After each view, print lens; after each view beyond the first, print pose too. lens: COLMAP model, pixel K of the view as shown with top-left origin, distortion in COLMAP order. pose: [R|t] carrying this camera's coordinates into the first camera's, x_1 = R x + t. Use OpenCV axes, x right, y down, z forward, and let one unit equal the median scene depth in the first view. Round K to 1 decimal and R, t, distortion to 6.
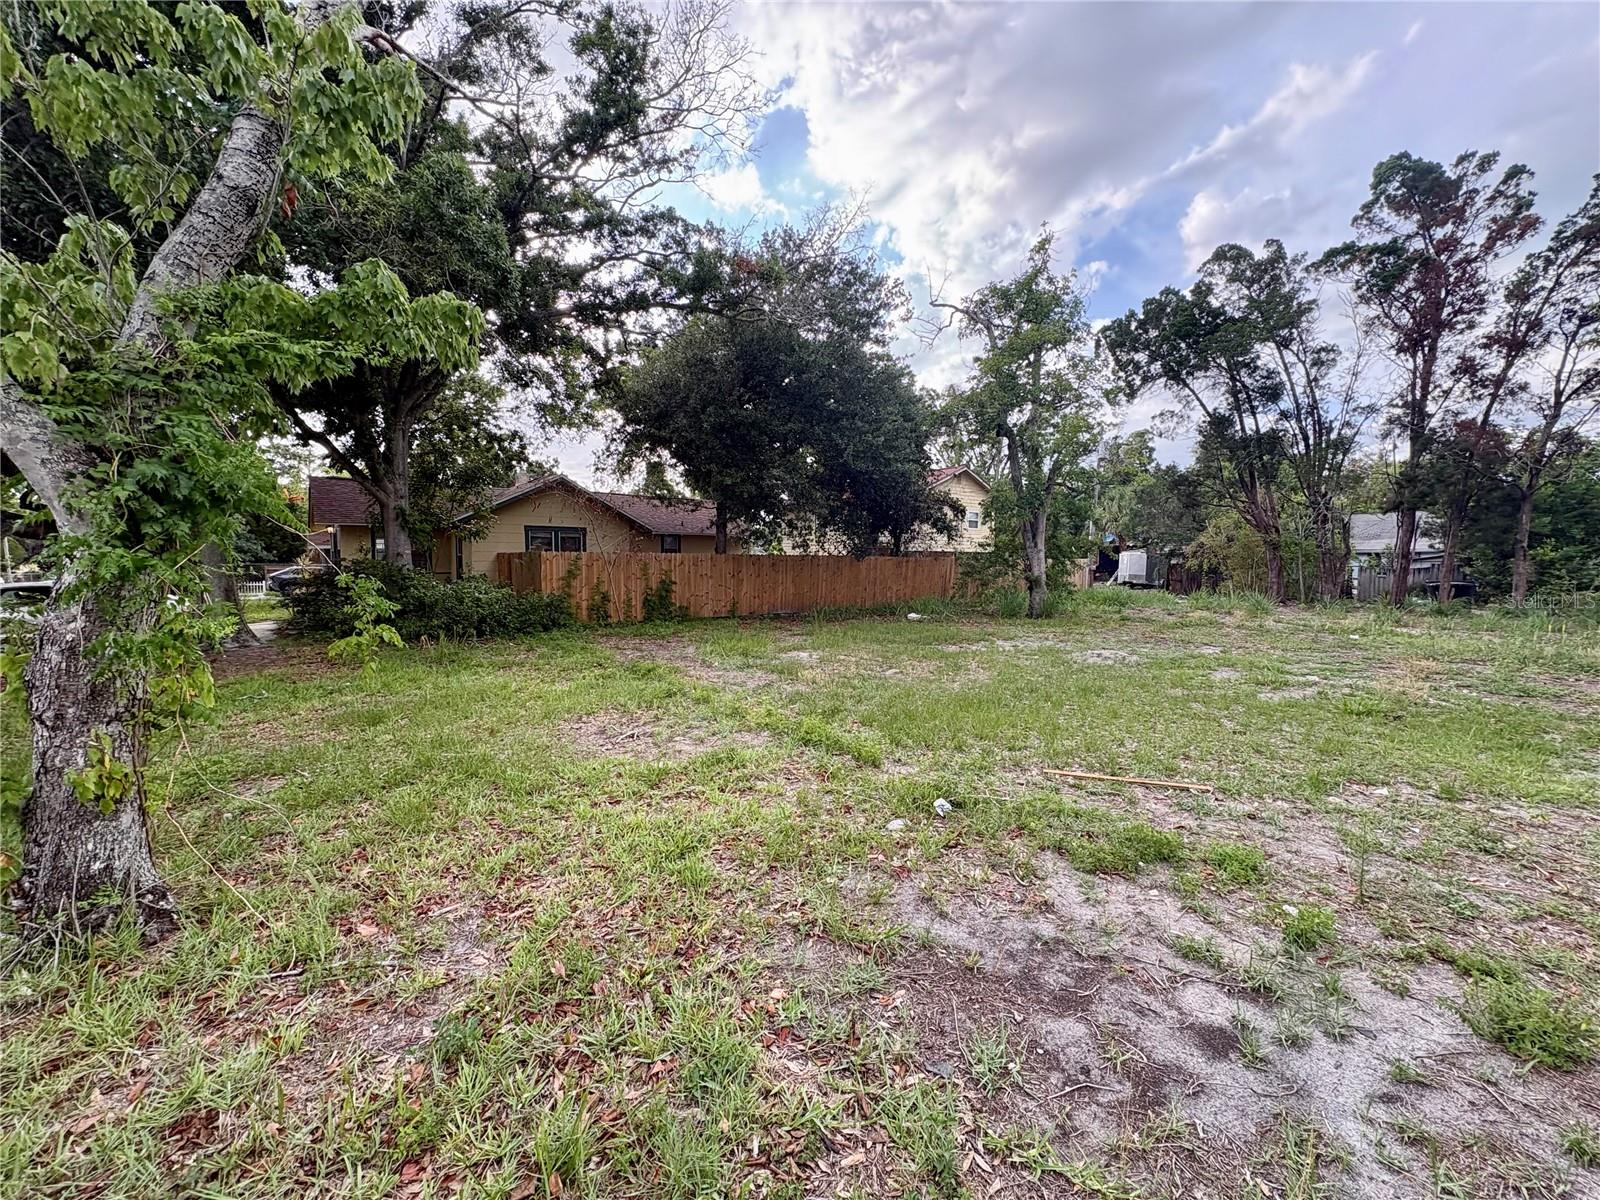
lens RADIAL K [[636.3, 0, 799.9], [0, 636.3, 602.5], [0, 0, 1]] dist [0.000224, 0.000676]
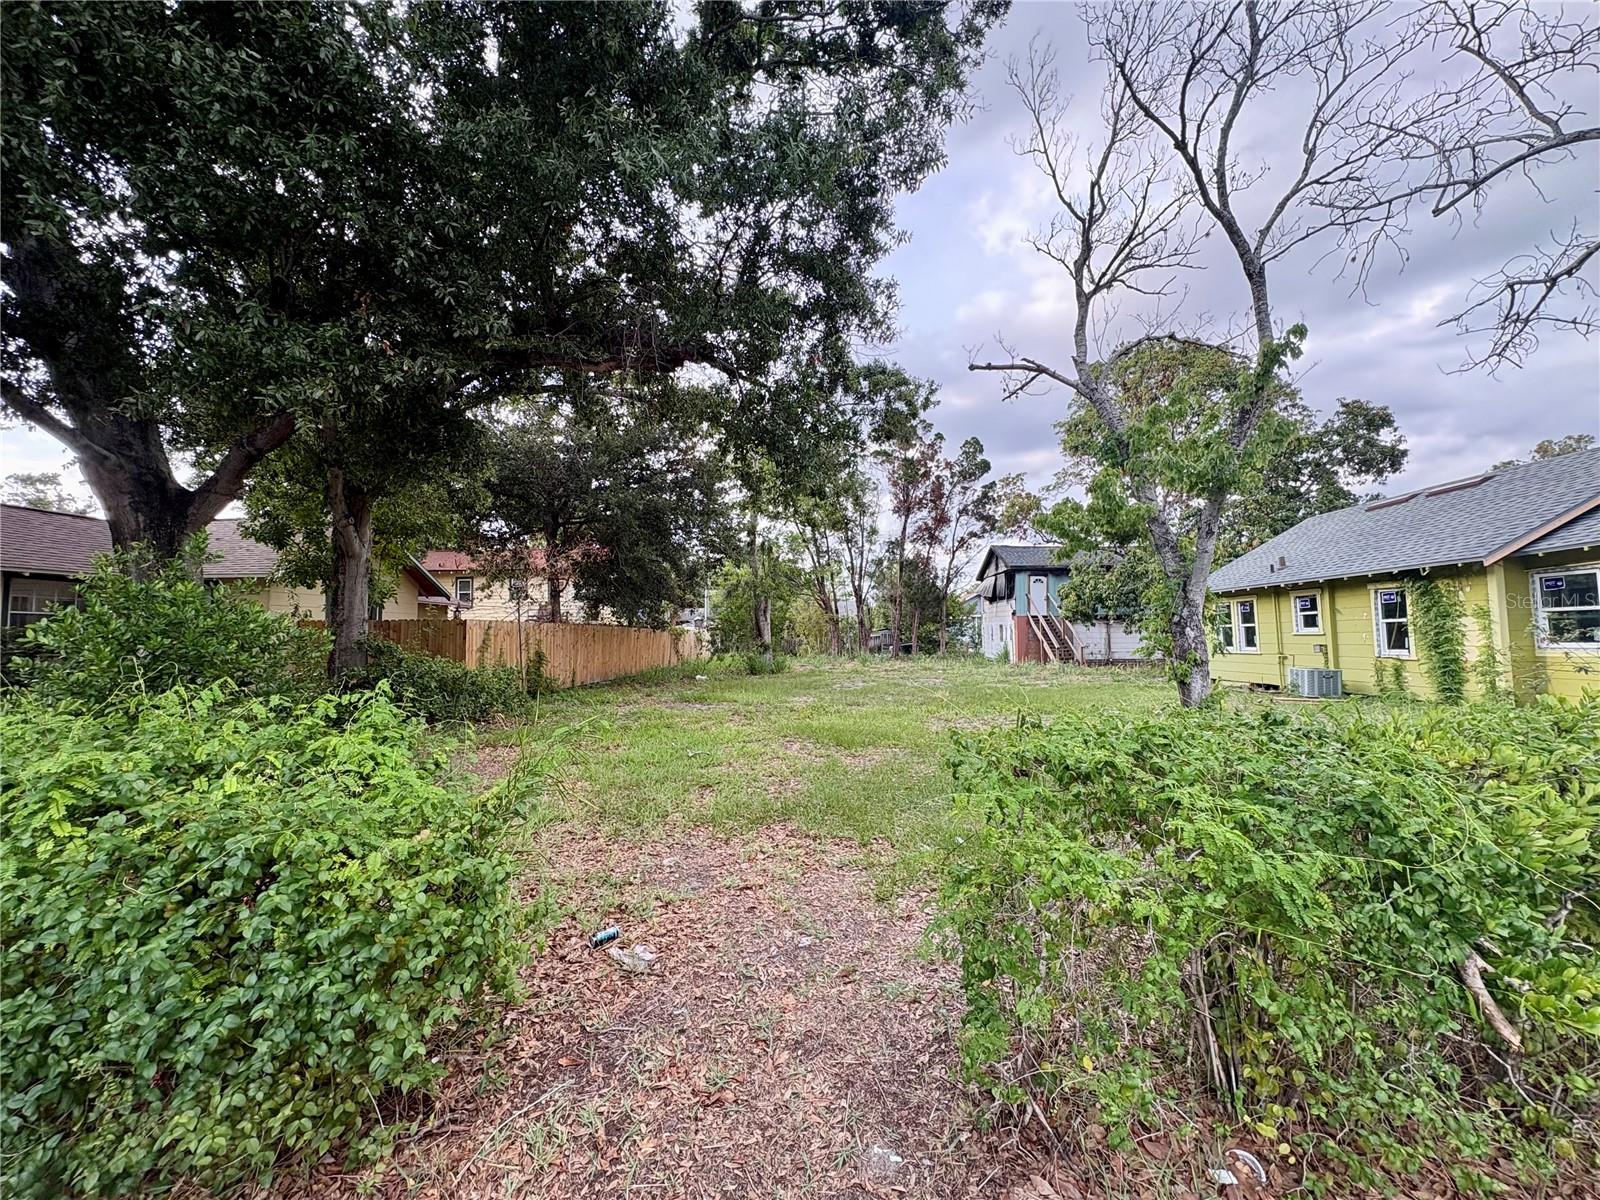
lens RADIAL K [[636.3, 0, 802.1], [0, 636.3, 599.5], [0, 0, 1]] dist [0.000224, 0.000676]
pose [[0.676630, 0.035192, 0.735482, -0.576718], [0.056247, 0.993468, -0.099282, 0.006638], [-0.734172, 0.108545, 0.670231, 0.032014]]
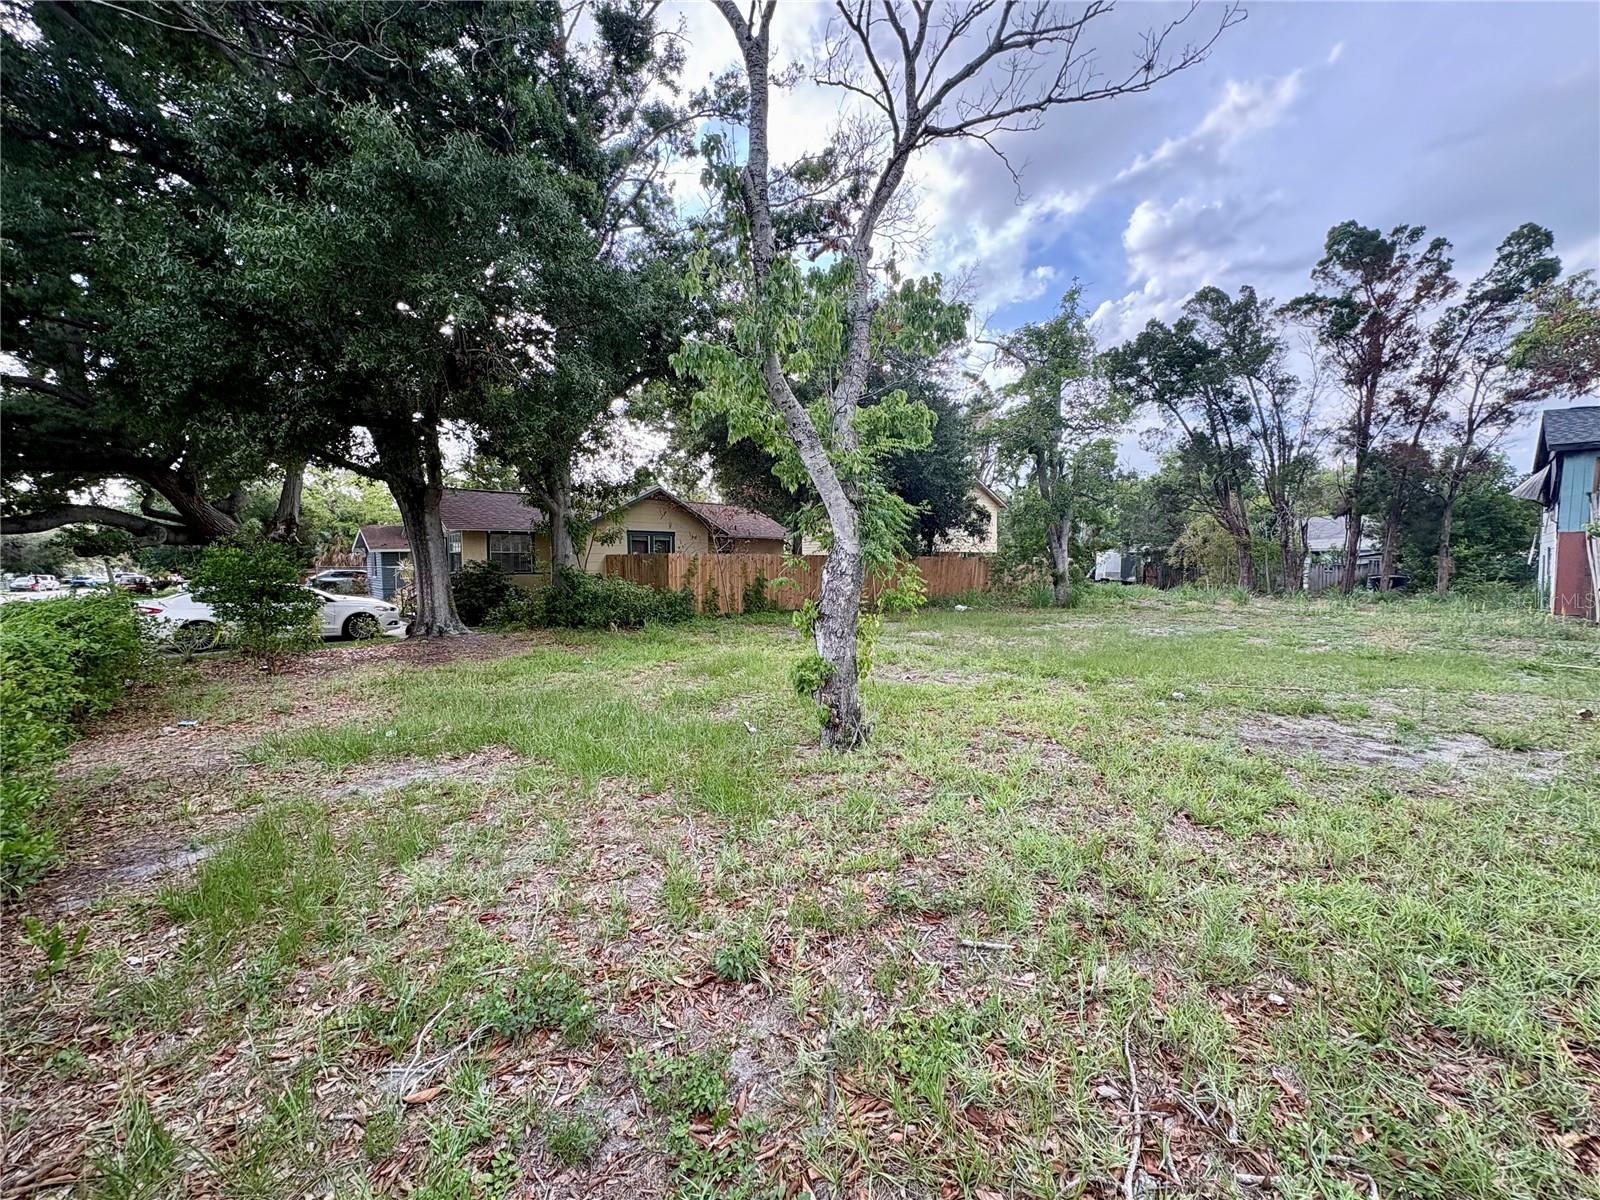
lens RADIAL K [[636.3, 0, 805.4], [0, 636.3, 606.8], [0, 0, 1]] dist [0.000224, 0.000676]
pose [[0.997560, -0.010633, 0.068993, -0.183914], [0.010305, 0.999934, 0.005101, 0.011373], [-0.069043, -0.004377, 0.997604, -0.142843]]
